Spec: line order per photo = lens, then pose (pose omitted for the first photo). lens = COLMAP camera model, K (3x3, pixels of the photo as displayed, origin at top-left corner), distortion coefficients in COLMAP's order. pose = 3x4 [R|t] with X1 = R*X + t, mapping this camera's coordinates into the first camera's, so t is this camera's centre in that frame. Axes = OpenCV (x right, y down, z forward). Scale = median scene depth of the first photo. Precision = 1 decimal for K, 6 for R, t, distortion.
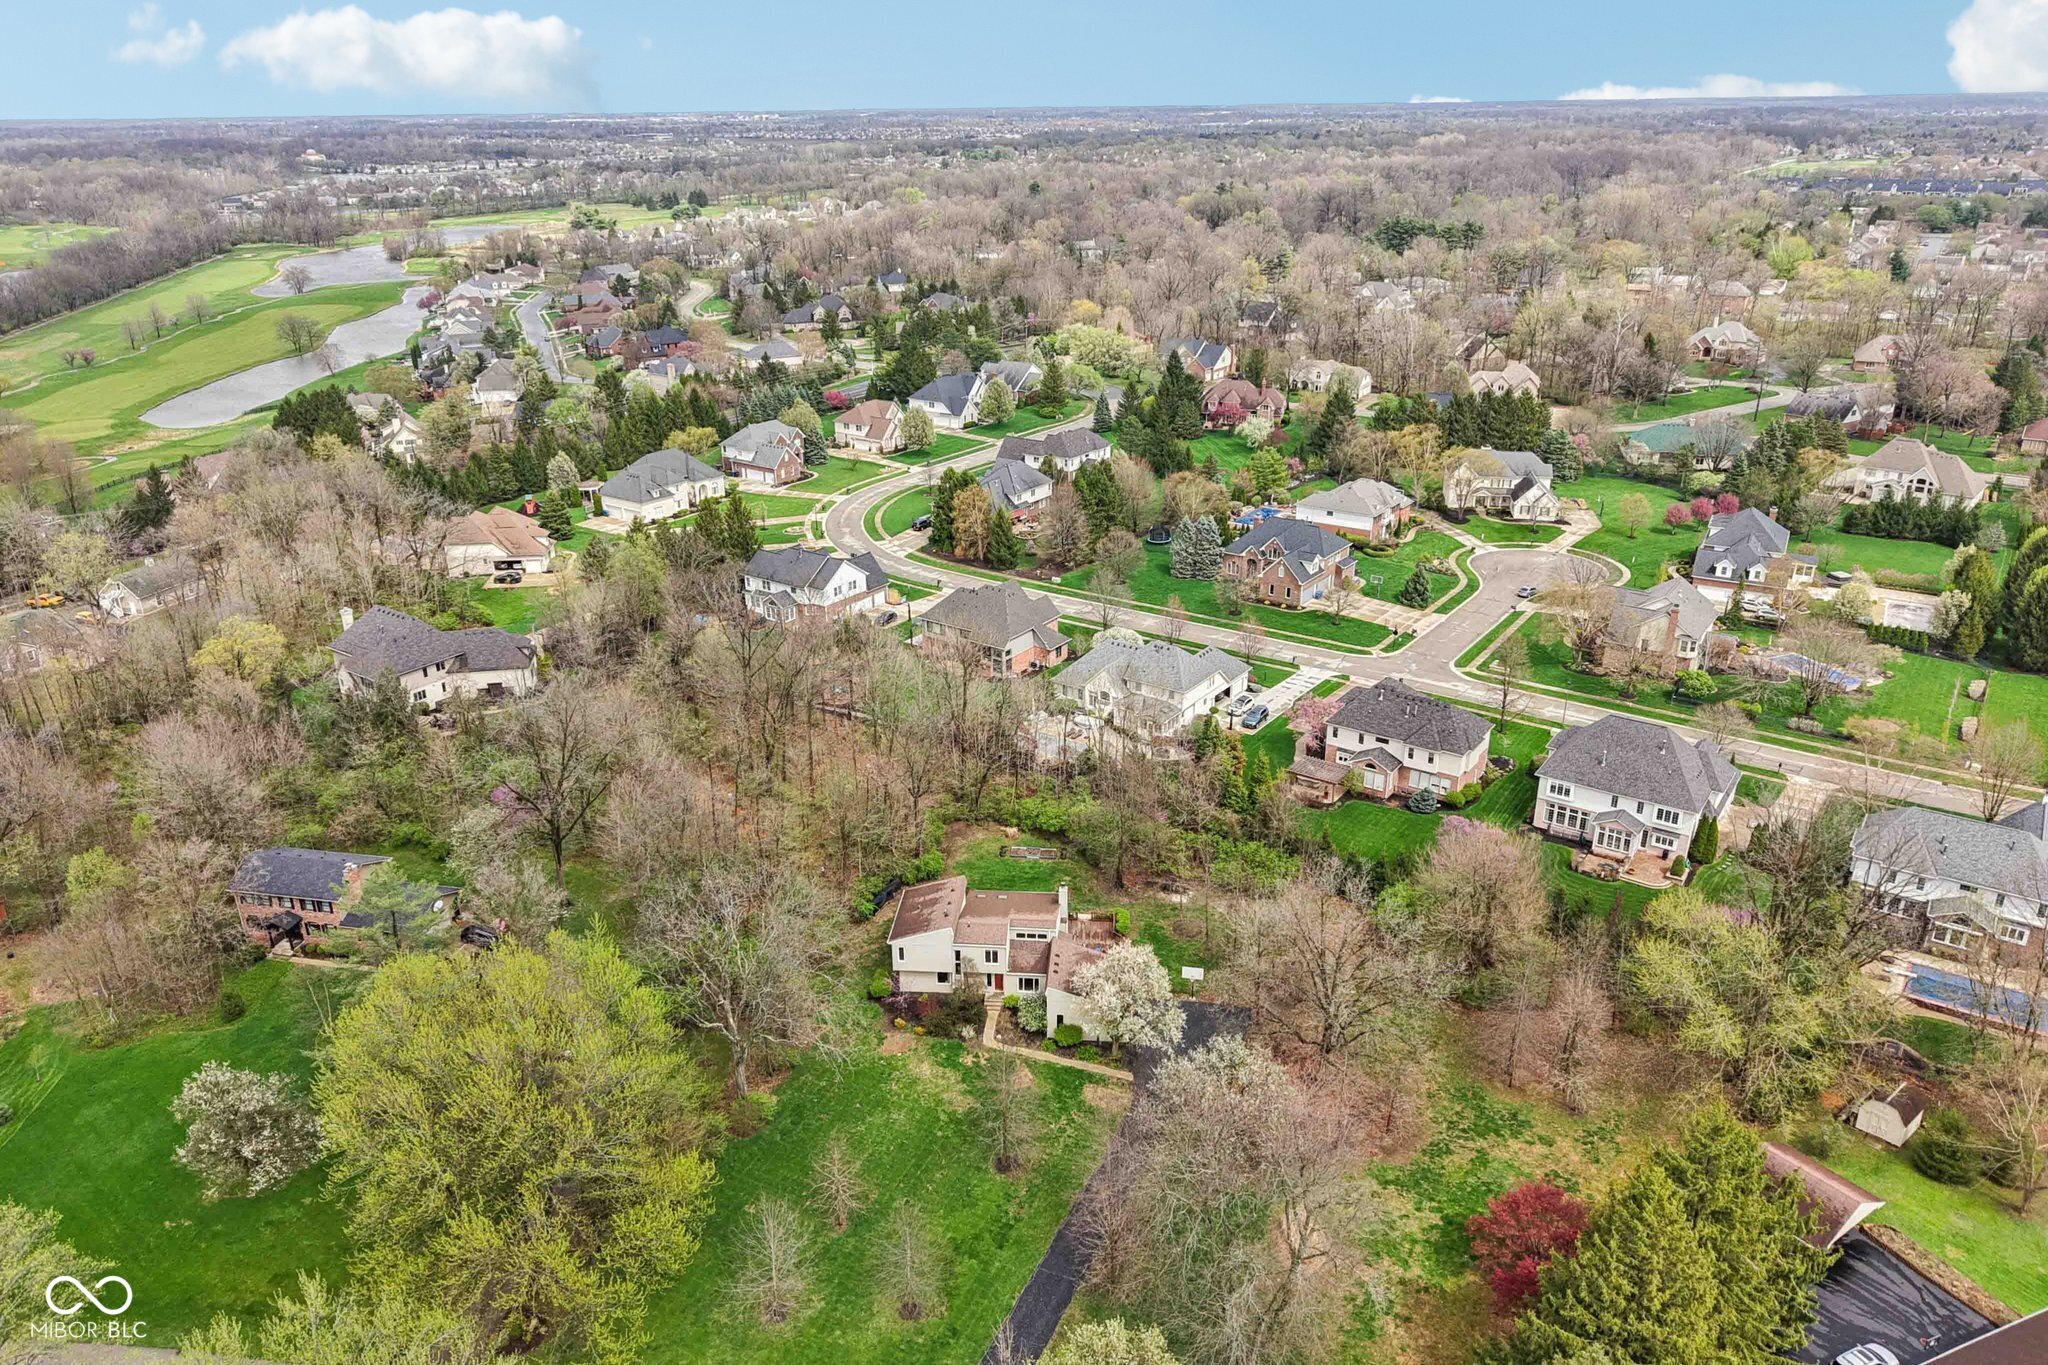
lens RADIAL K [[1391.3, 0, 1013.8], [0, 1391.3, 684.0], [0, 0, 1]] dist [0.032376, -0.023530]
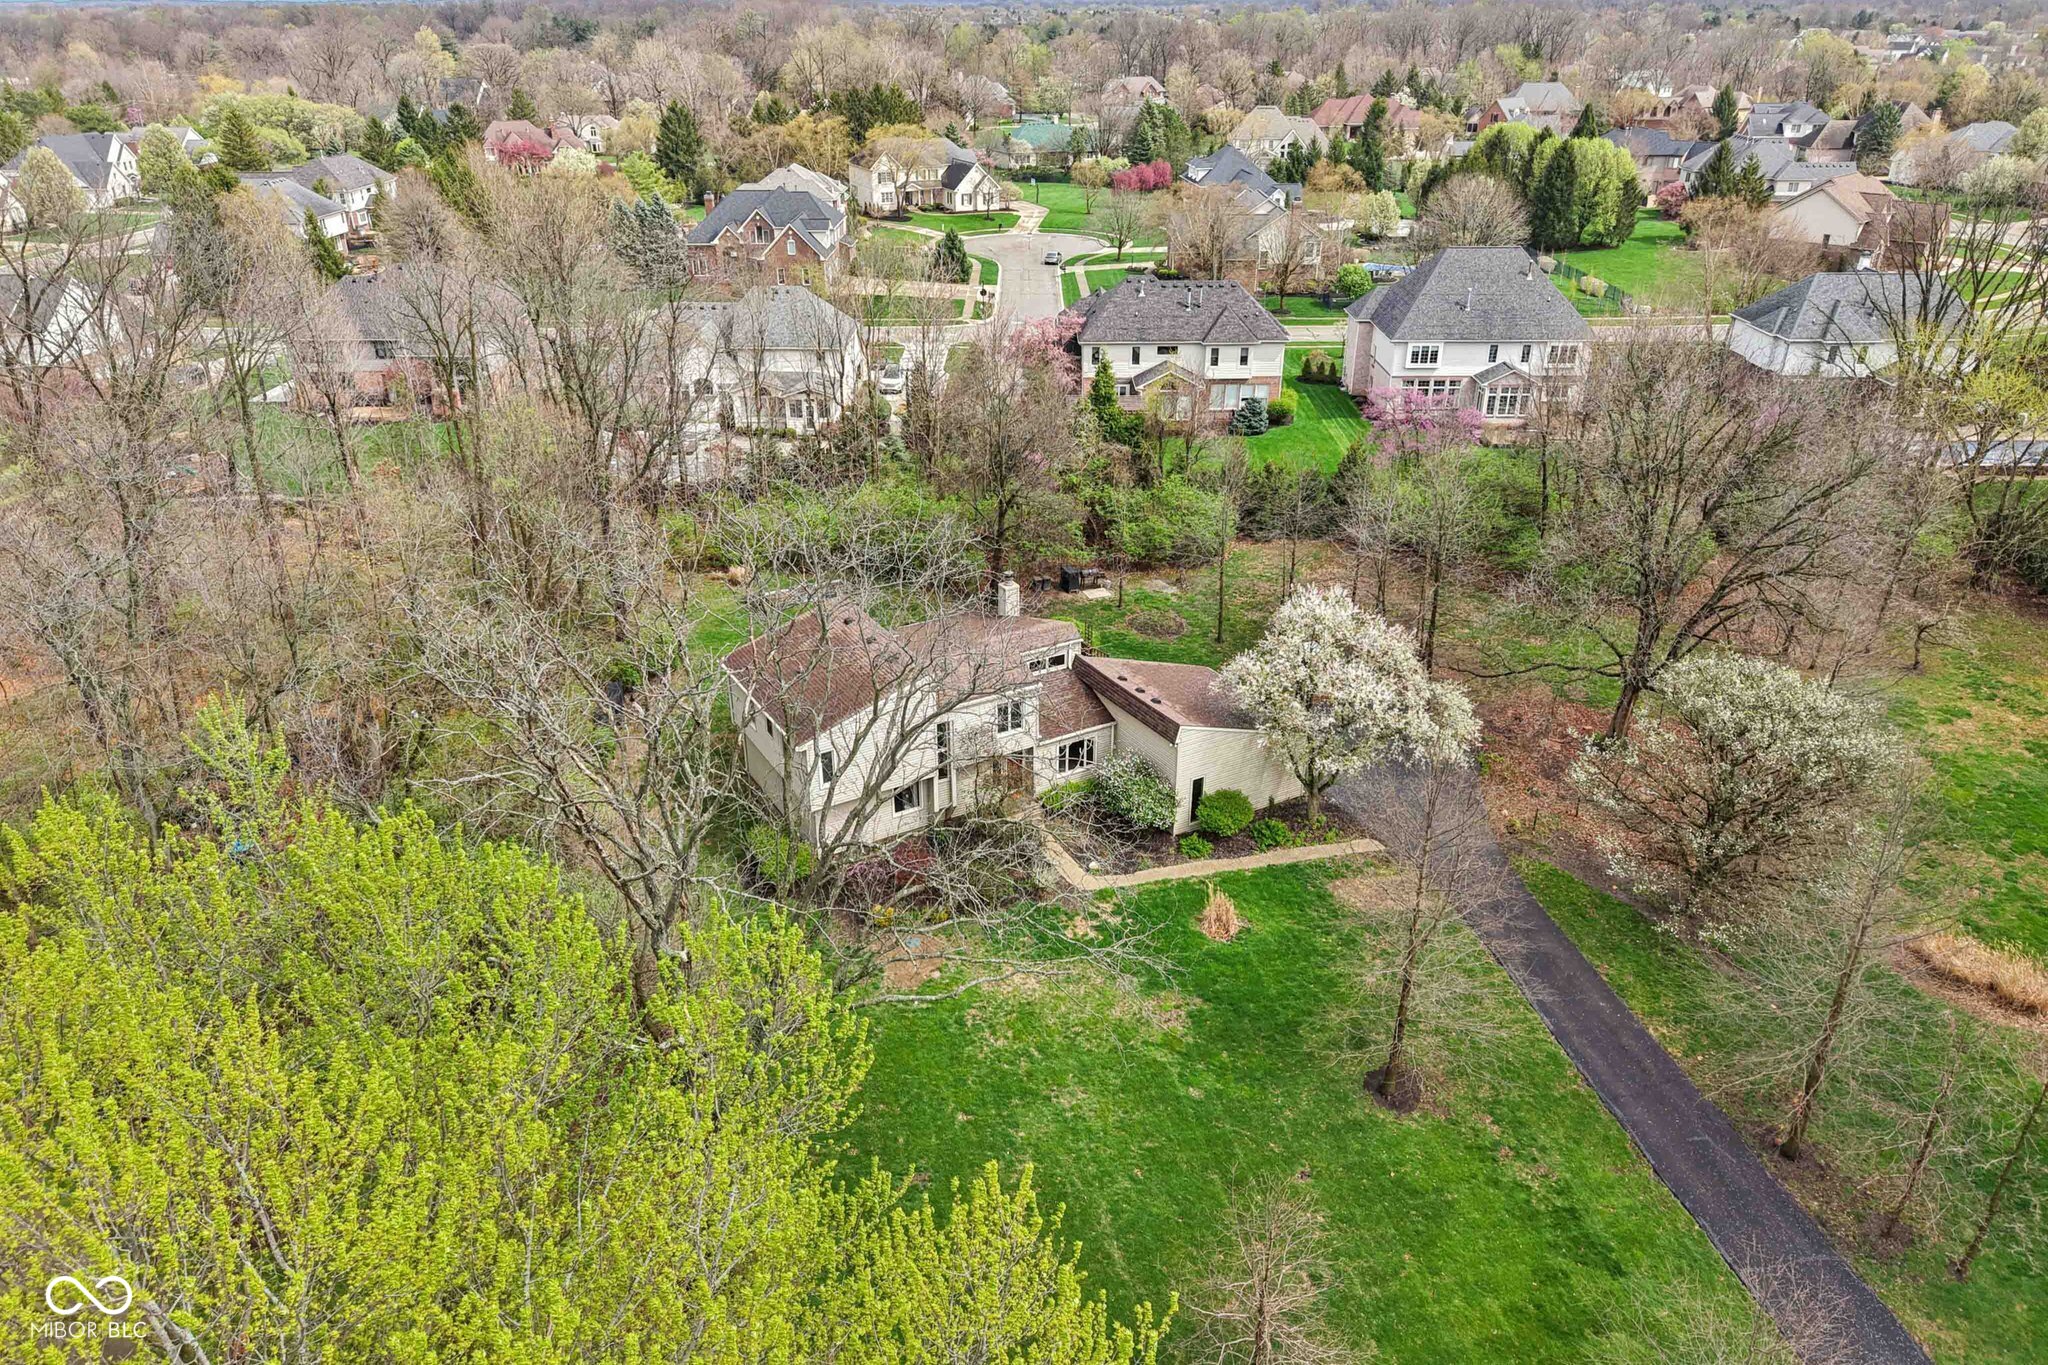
lens RADIAL K [[1391.3, 0, 1013.6], [0, 1391.3, 673.4], [0, 0, 1]] dist [0.032376, -0.023530]
pose [[0.820149, -0.244187, 0.517425, -0.170586], [0.214412, 0.969622, 0.117735, 0.087652], [-0.530456, 0.014382, 0.847590, 0.416019]]
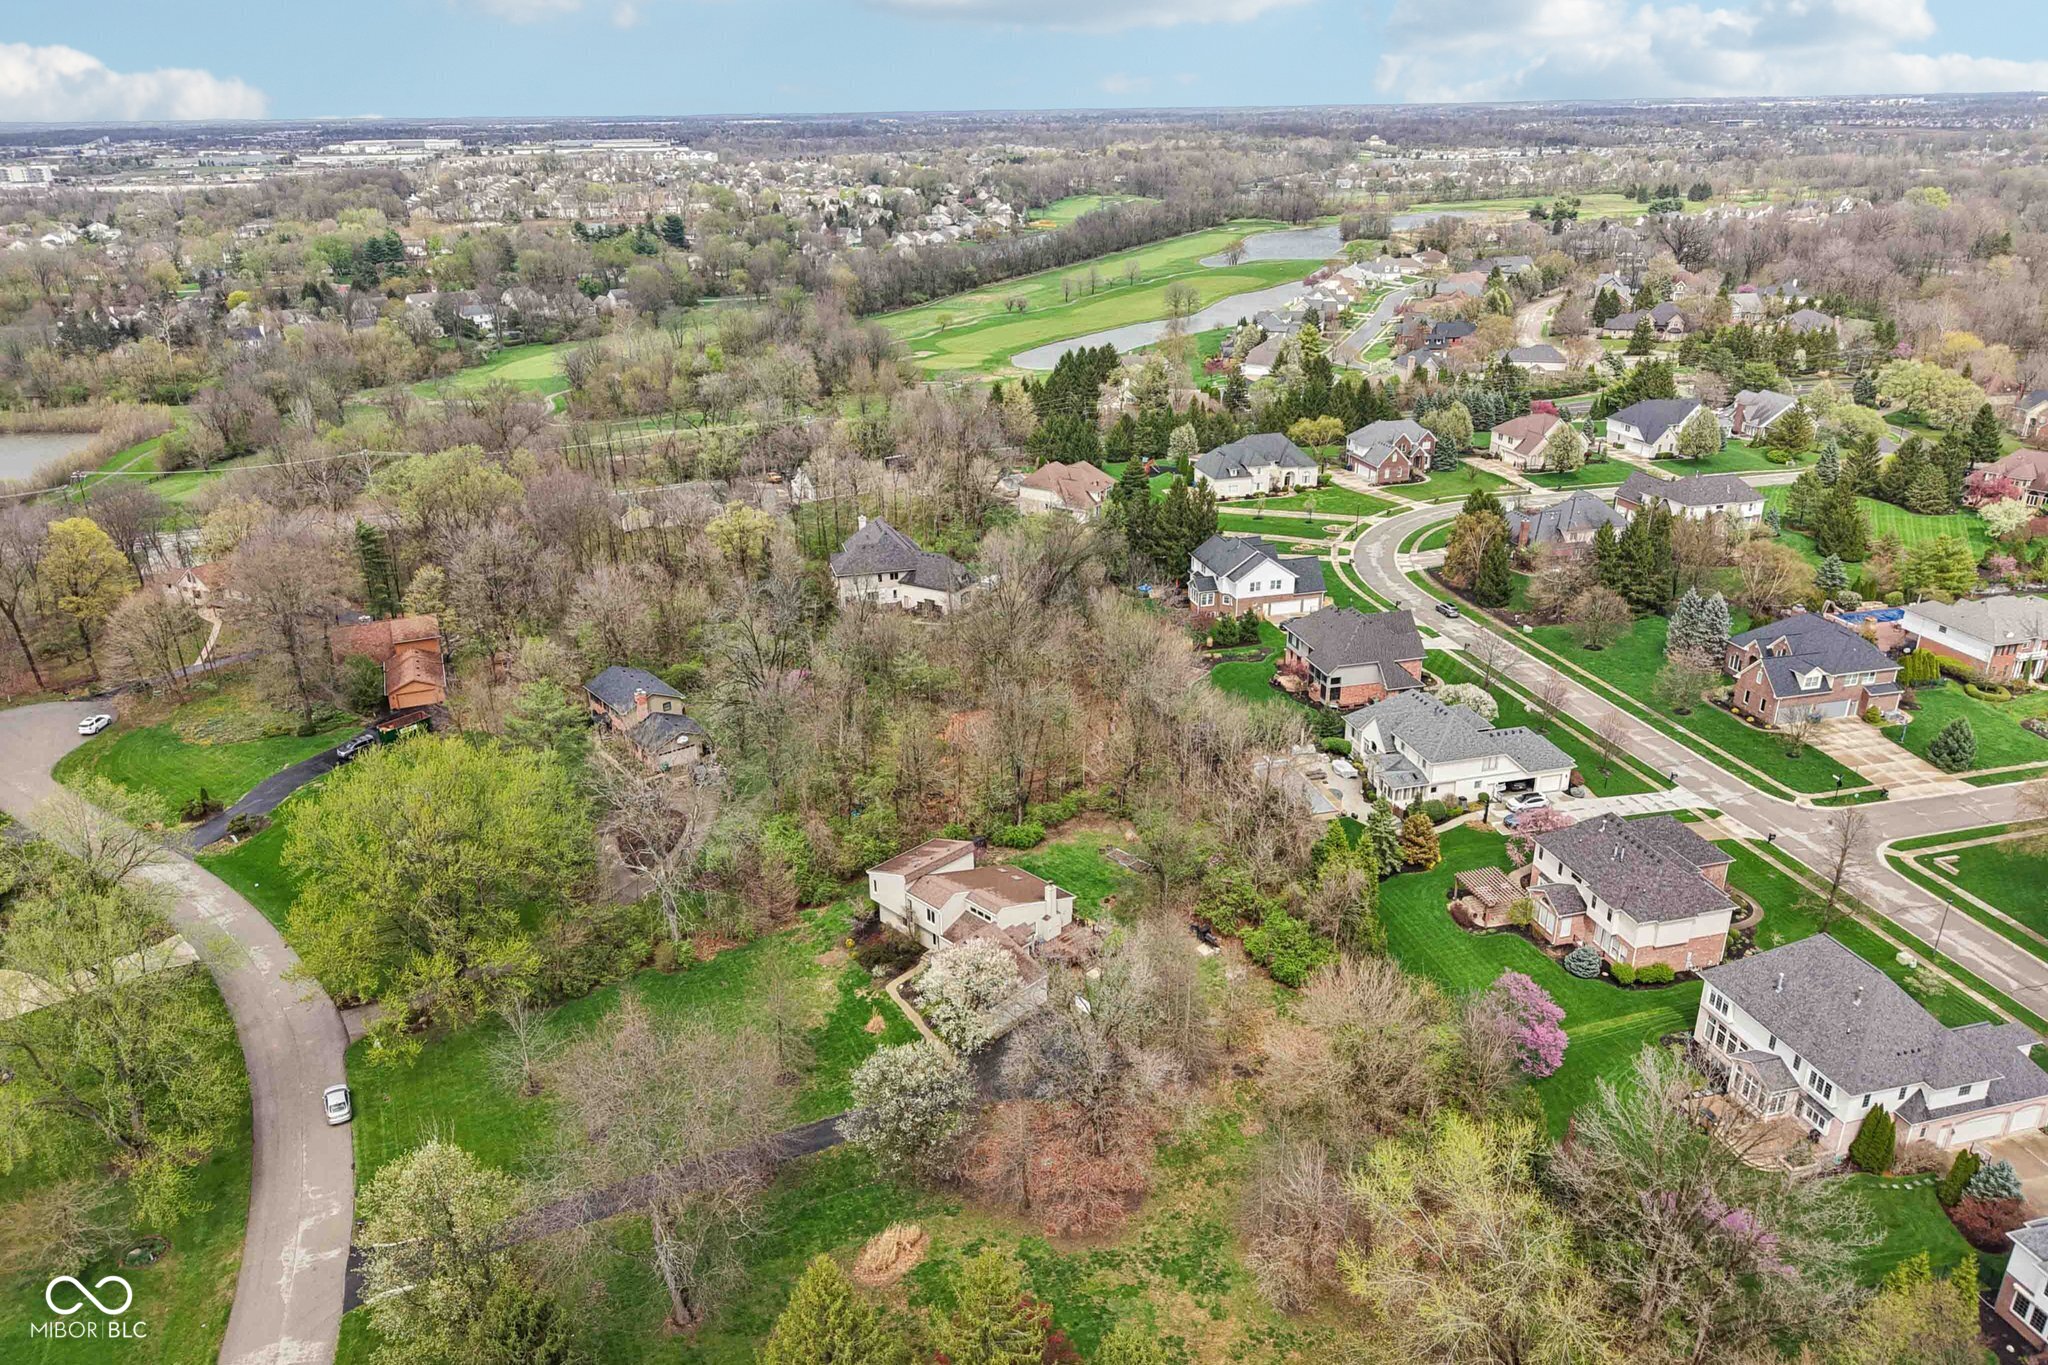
lens RADIAL K [[1391.3, 0, 1032.0], [0, 1391.3, 665.2], [0, 0, 1]] dist [0.032376, -0.023530]
pose [[0.769530, 0.236777, -0.593093, 0.428973], [-0.238025, 0.968148, 0.077674, -0.061773], [0.592594, 0.081399, 0.801378, 0.122093]]
